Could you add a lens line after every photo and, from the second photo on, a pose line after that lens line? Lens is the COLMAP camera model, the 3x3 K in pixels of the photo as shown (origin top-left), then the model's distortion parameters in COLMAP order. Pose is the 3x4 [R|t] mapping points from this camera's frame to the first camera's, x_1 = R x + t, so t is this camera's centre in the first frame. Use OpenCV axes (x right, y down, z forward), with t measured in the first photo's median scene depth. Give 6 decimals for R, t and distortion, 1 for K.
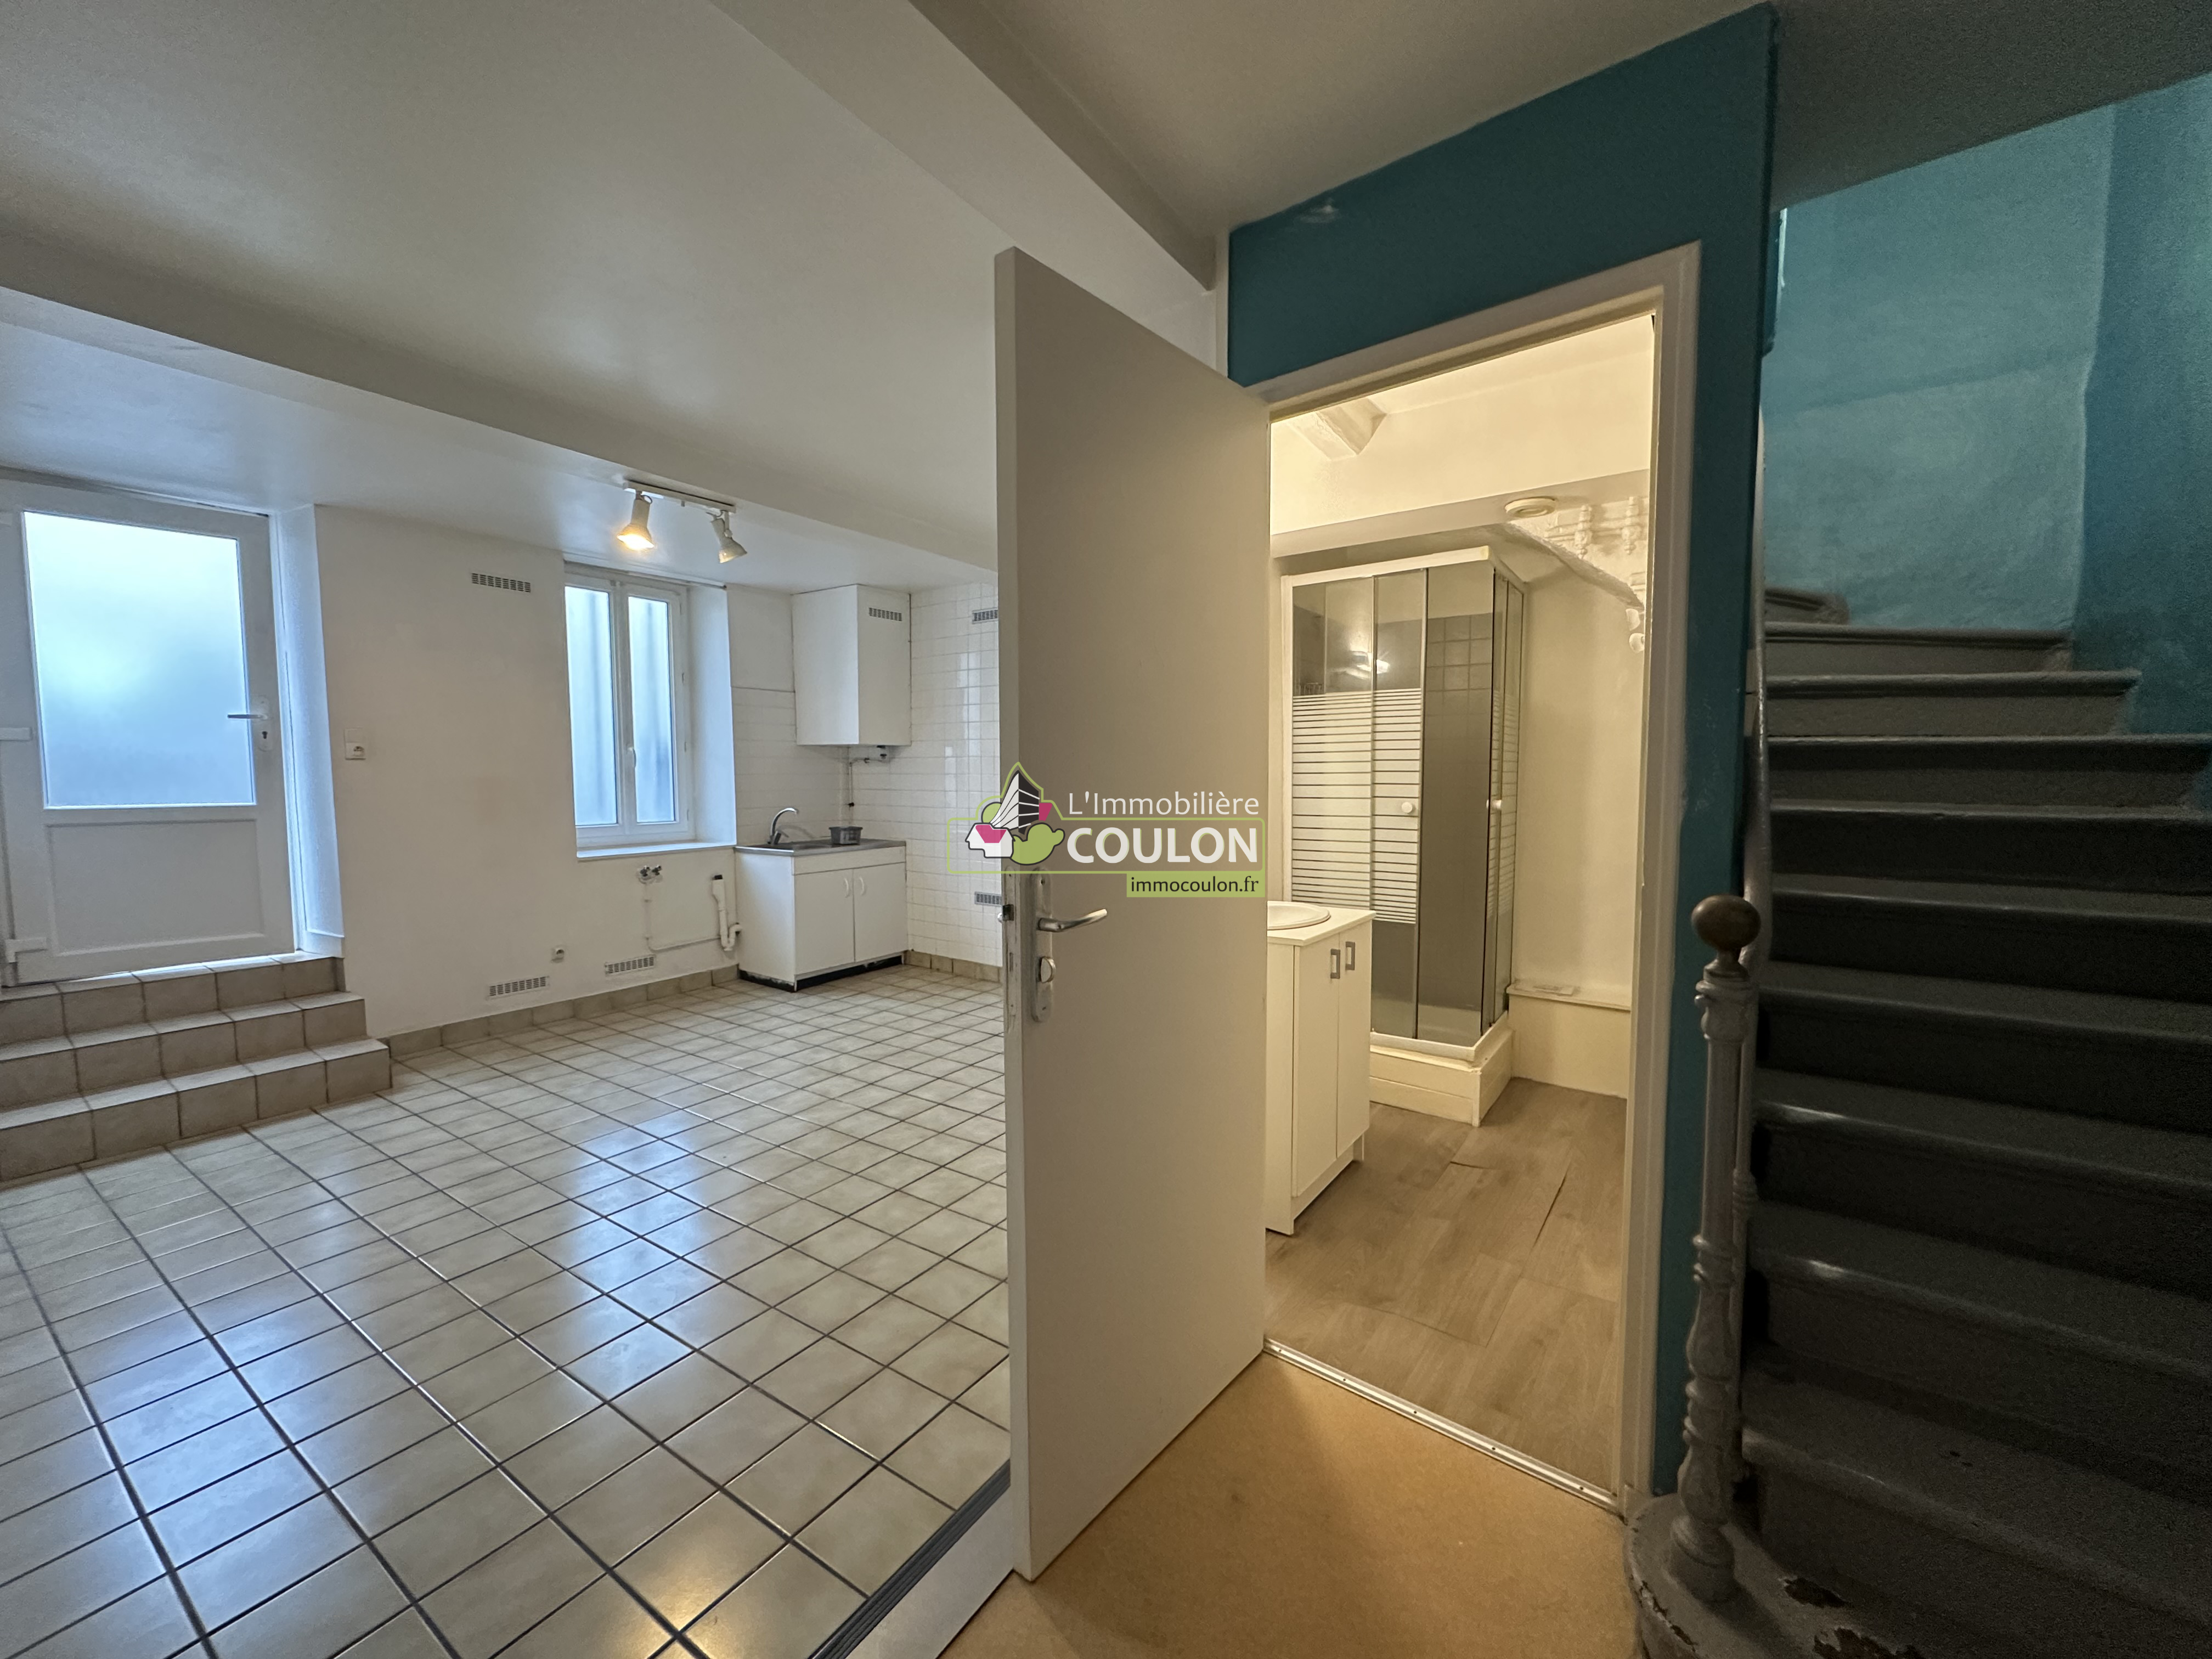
lens RADIAL K [[889.5, 0, 1112.2], [0, 889.5, 829.6], [0, 0, 1]] dist [-0.001900, -0.000215]
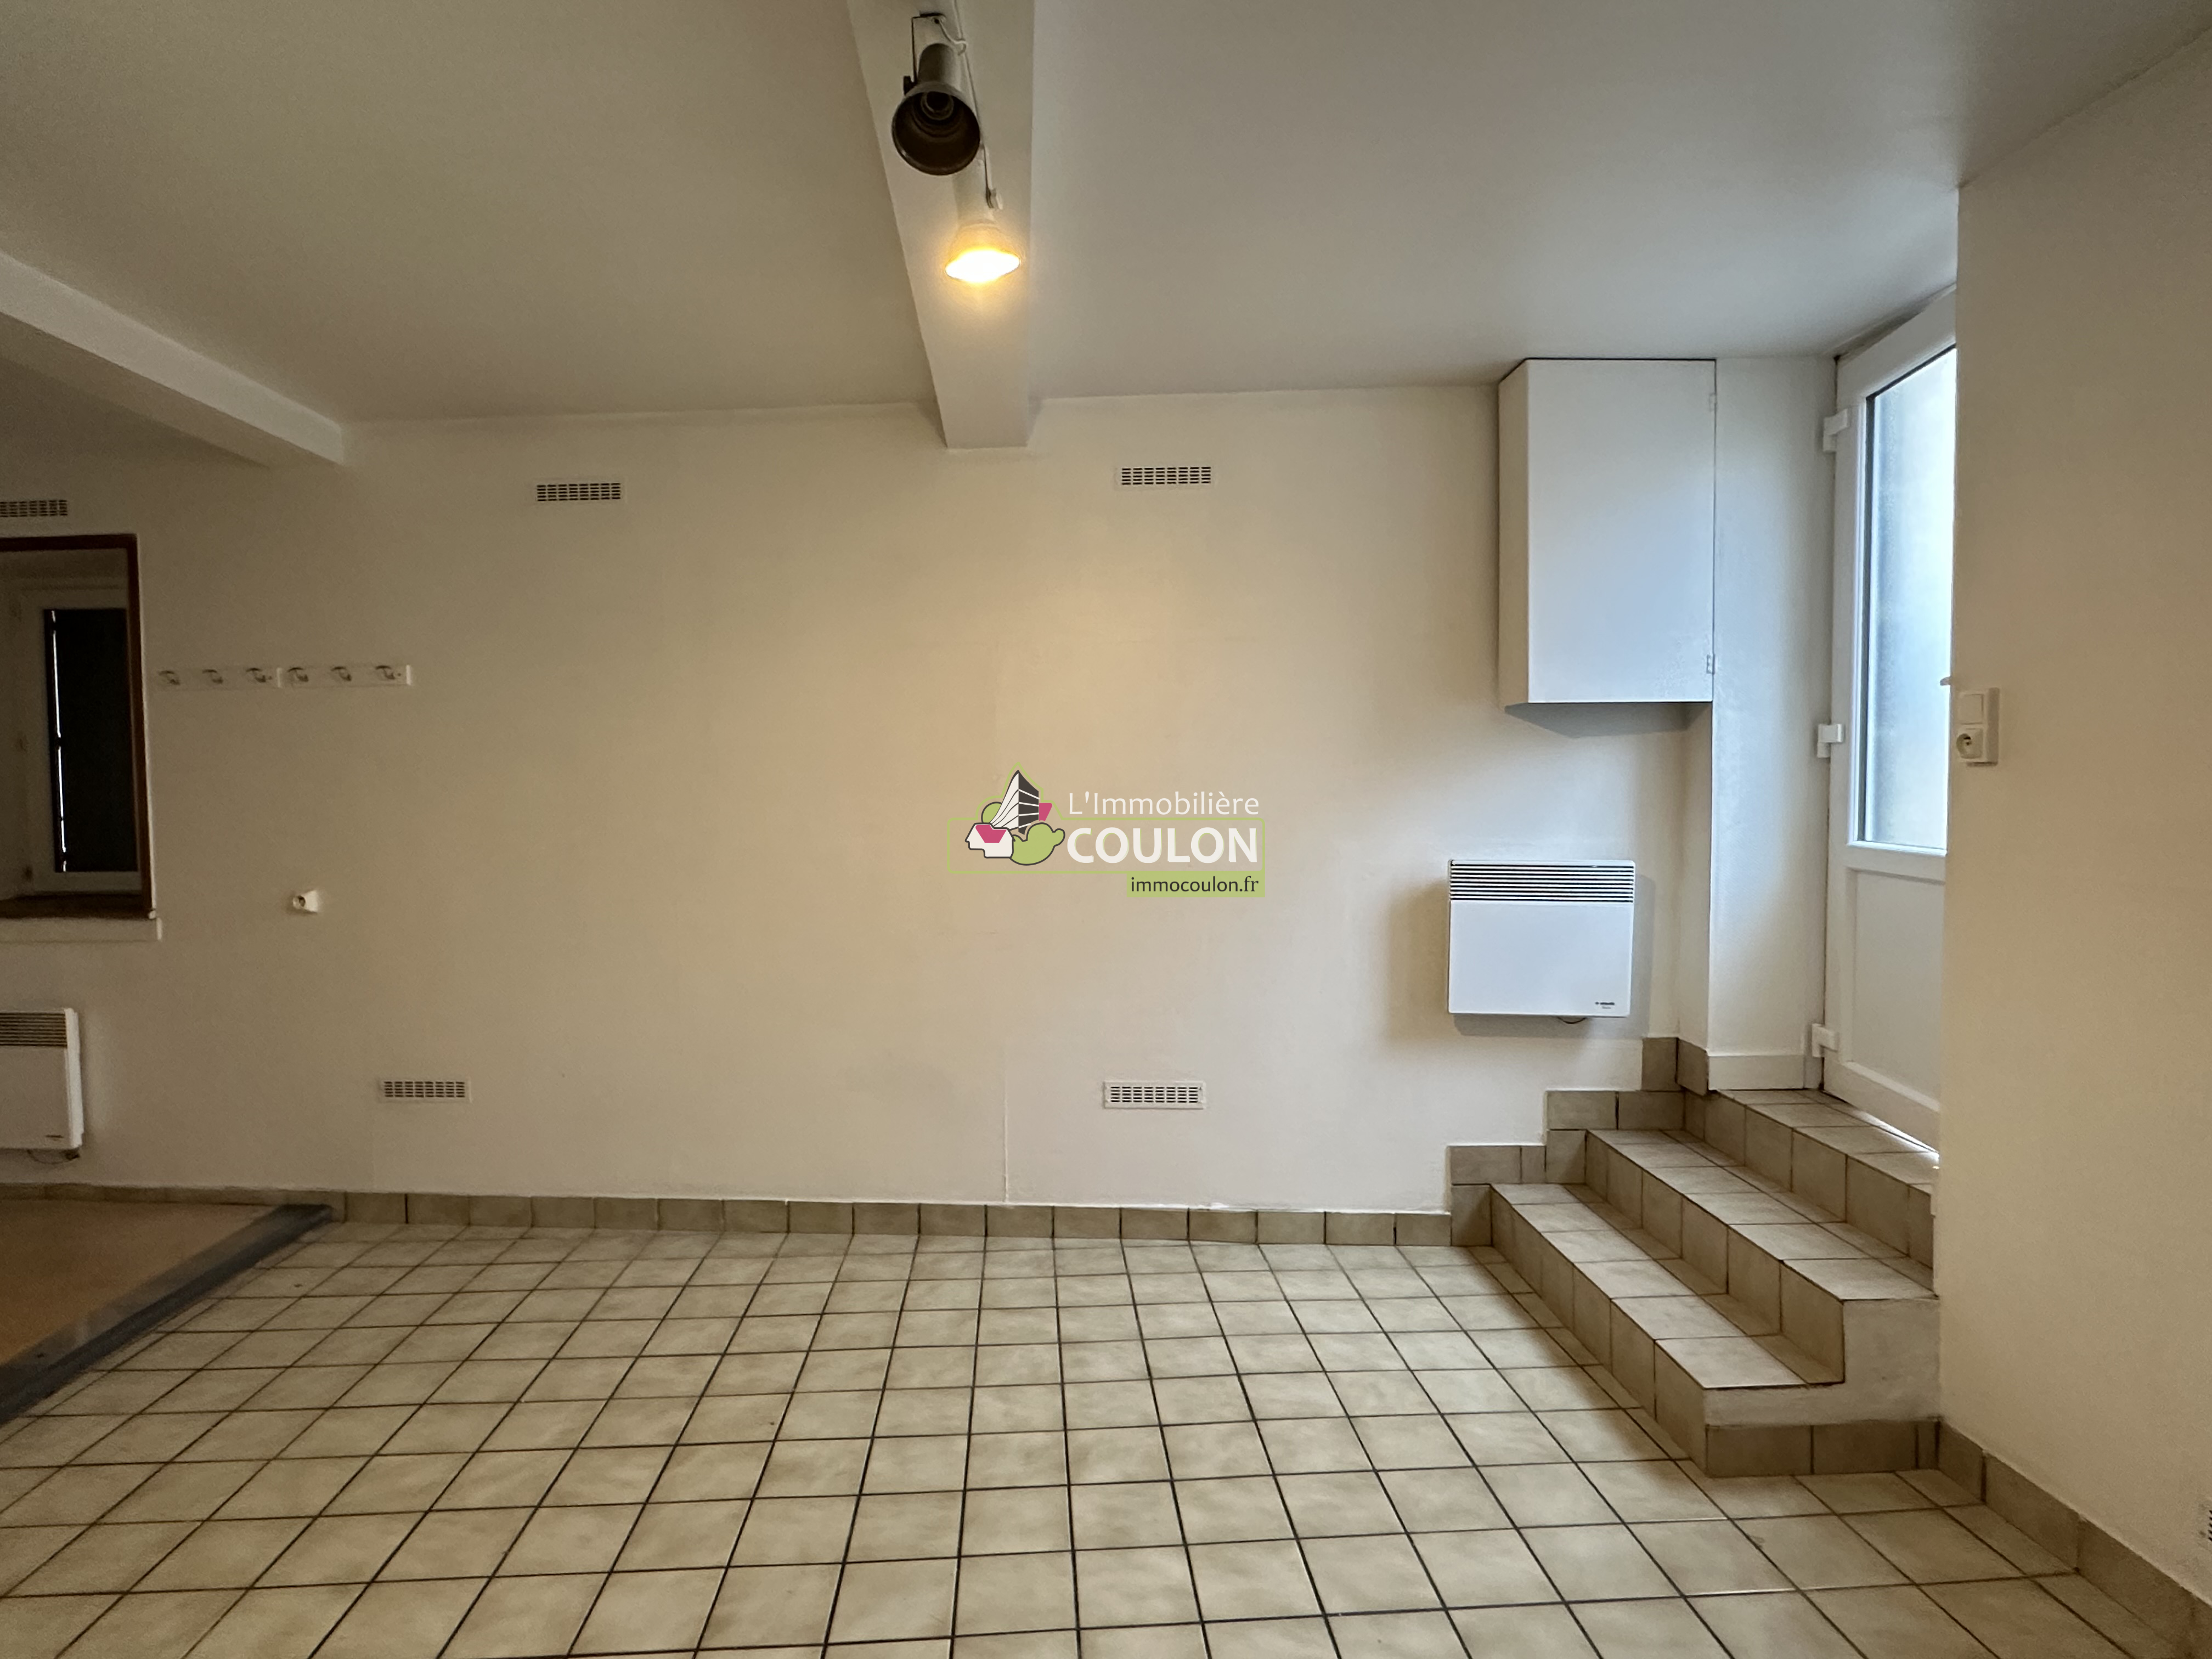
lens RADIAL K [[1232.8, 0, 1106.0], [0, 1232.8, 829.5], [0, 0, 1]] dist [0.002316, 0.000569]
pose [[-0.801359, 0.031864, -0.597334, -0.154345], [-0.031218, 0.994992, 0.094958, -0.079838], [0.597368, 0.094743, -0.796351, 1.073177]]
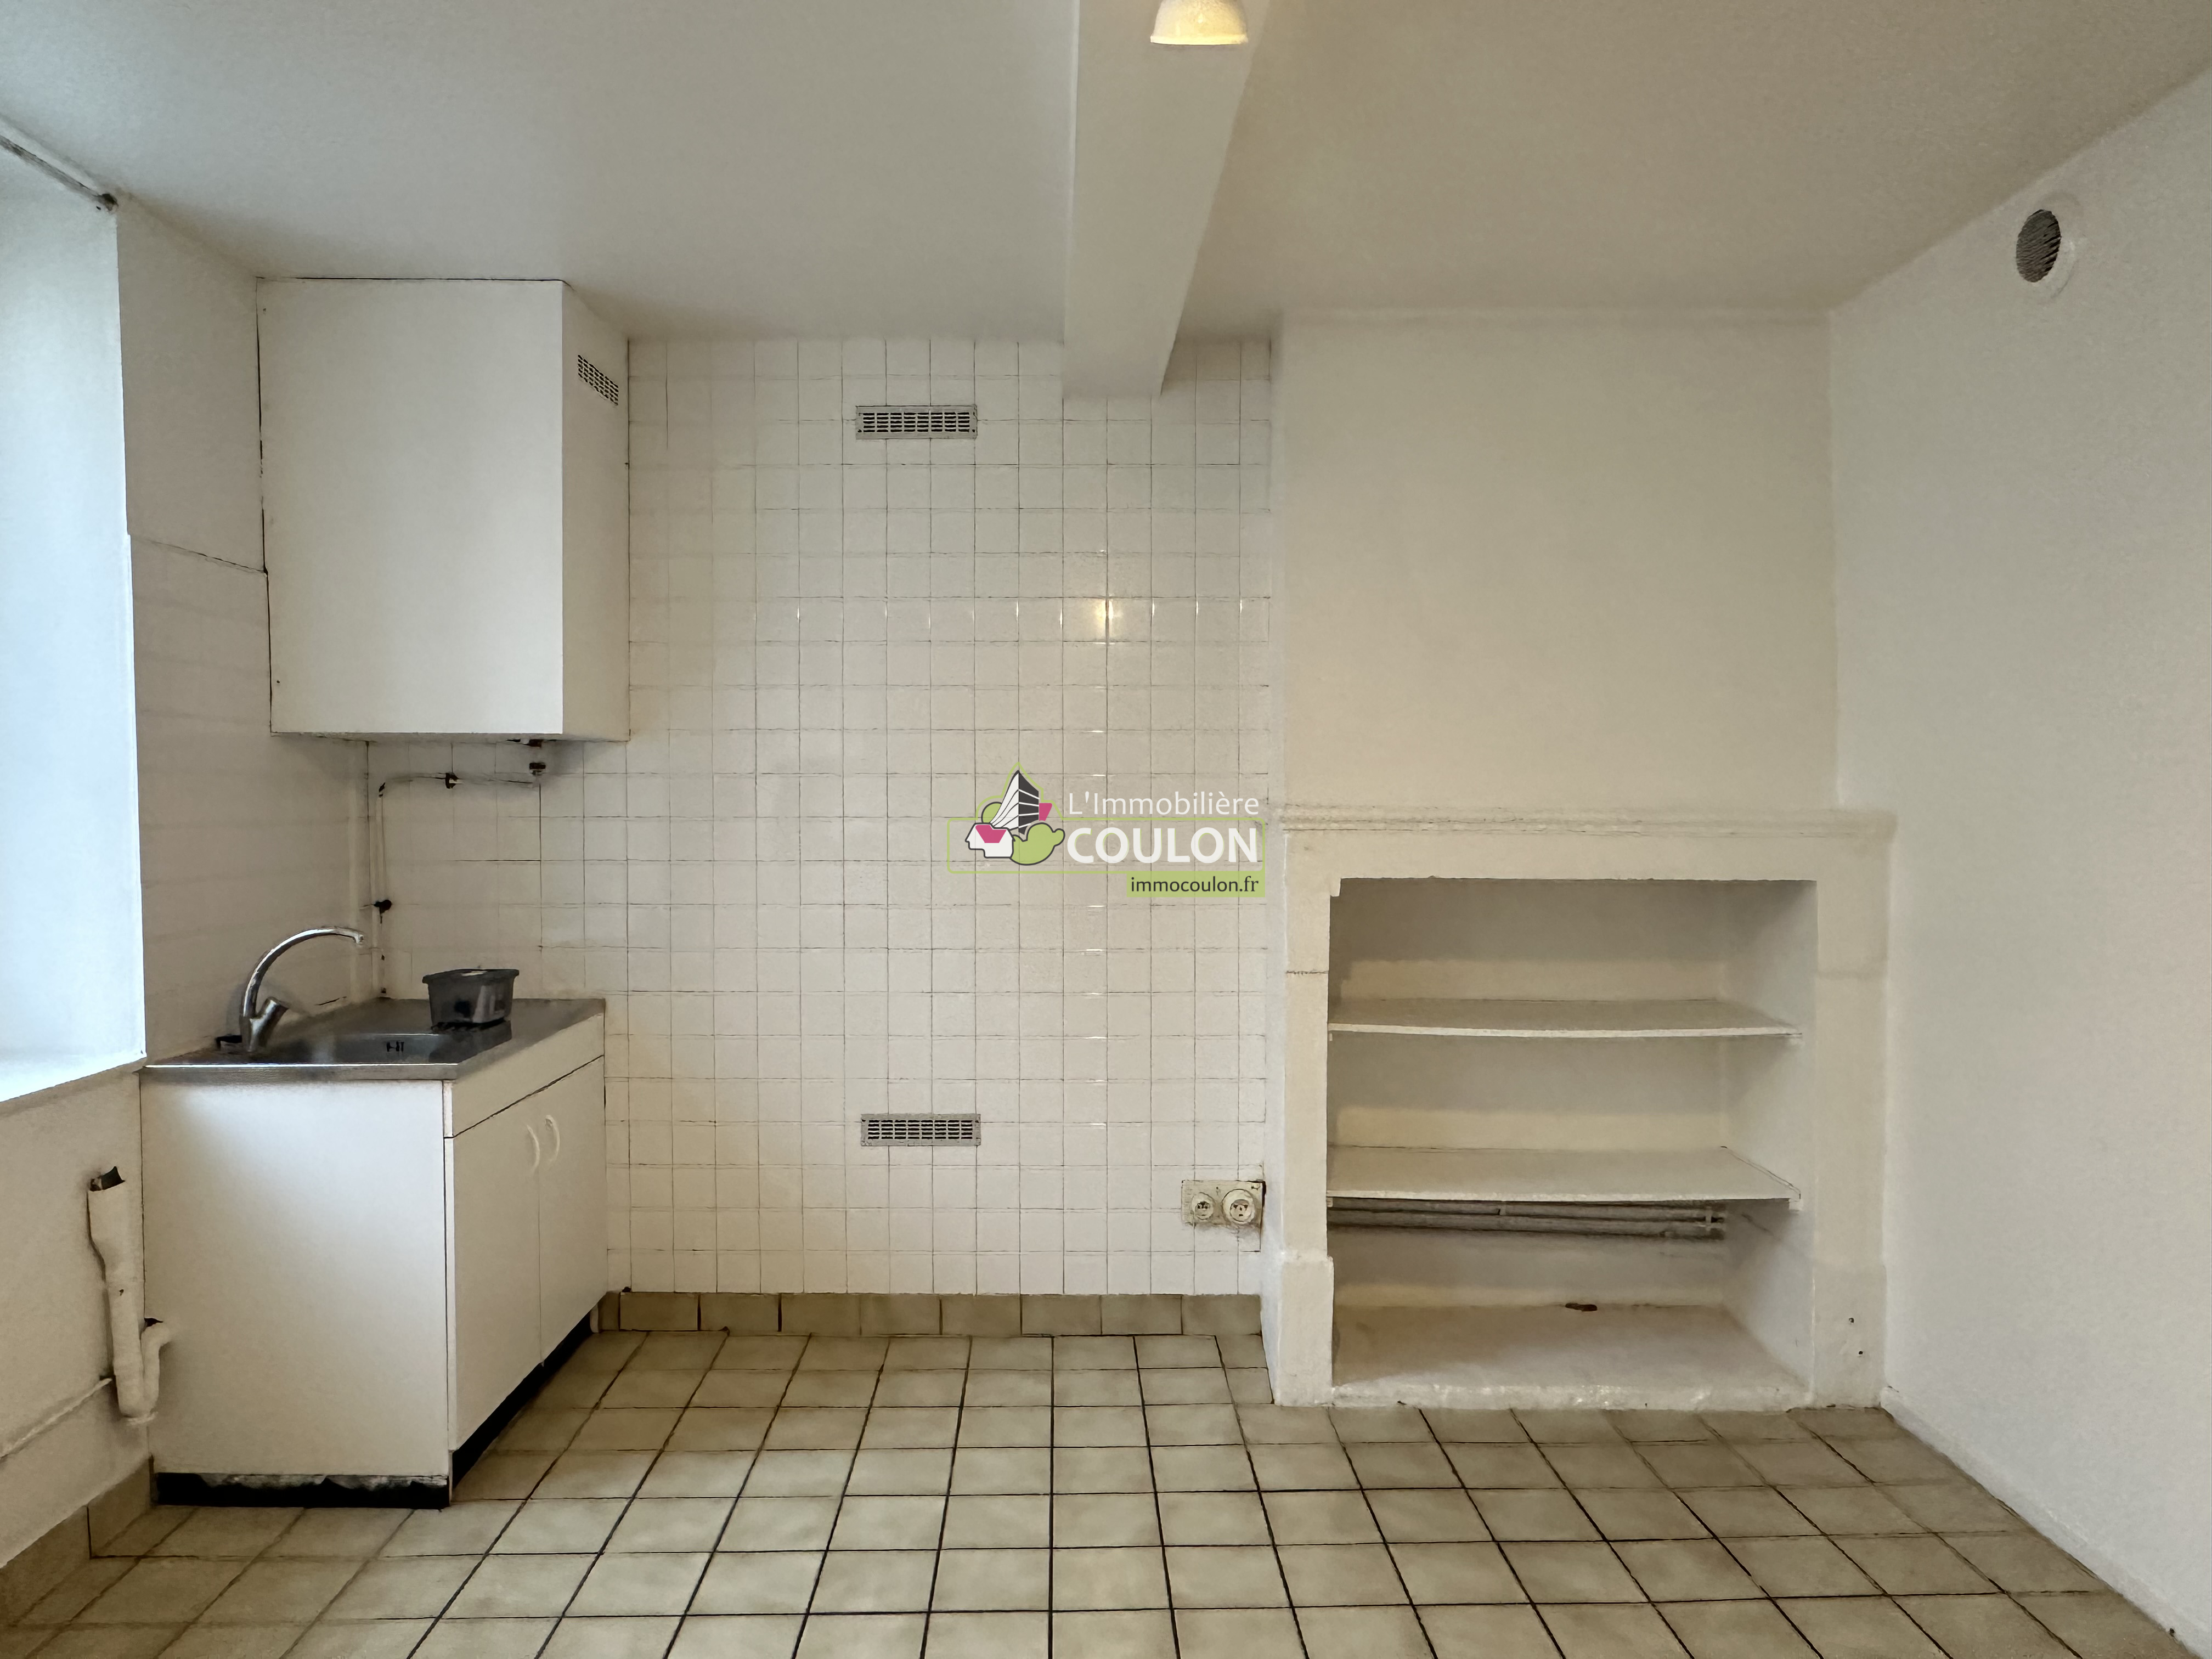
lens RADIAL K [[1474.3, 0, 1105.1], [0, 1474.3, 836.2], [0, 0, 1]] dist [0.000221, 0.000601]
pose [[0.819196, -0.019872, 0.573170, -0.542281], [0.040800, 0.998887, -0.023682, -0.041290], [-0.572061, 0.042785, 0.819094, 0.492891]]
